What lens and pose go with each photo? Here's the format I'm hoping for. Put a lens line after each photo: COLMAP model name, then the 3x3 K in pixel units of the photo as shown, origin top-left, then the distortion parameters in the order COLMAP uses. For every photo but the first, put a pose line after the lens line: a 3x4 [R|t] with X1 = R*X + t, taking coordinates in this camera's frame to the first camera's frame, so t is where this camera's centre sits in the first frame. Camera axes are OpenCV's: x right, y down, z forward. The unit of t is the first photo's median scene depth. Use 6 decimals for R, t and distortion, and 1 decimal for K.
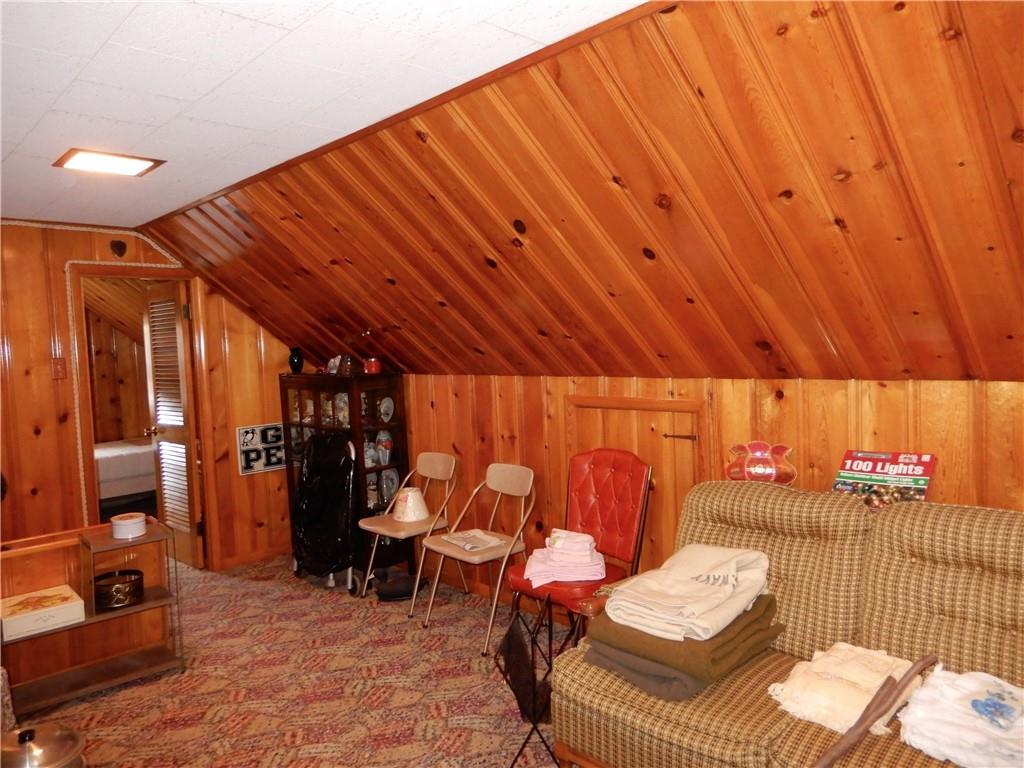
lens RADIAL K [[723.8, 0, 512.0], [0, 723.8, 384.0], [0, 0, 1]] dist [-0.001414, -0.004830]
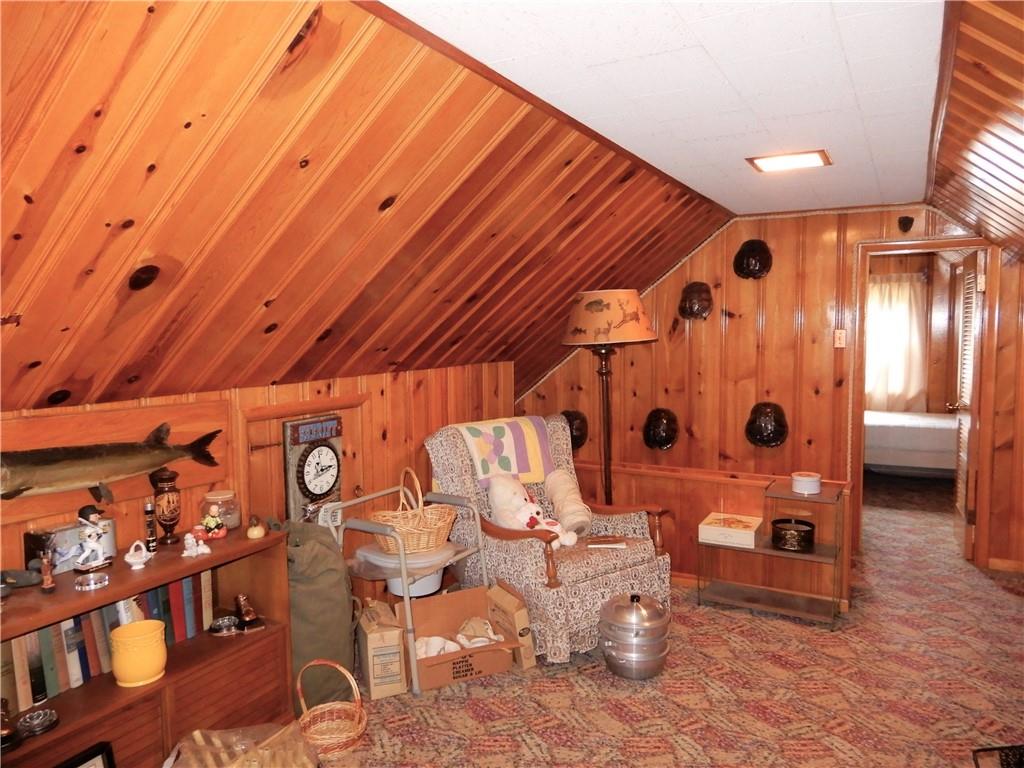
lens RADIAL K [[723.8, 0, 512.0], [0, 723.8, 384.0], [0, 0, 1]] dist [-0.001414, -0.004830]
pose [[0.297585, 0.108128, -0.948552, 0.385303], [-0.058778, 0.993756, 0.094840, -0.036394], [0.952884, 0.027531, 0.302082, 0.224019]]
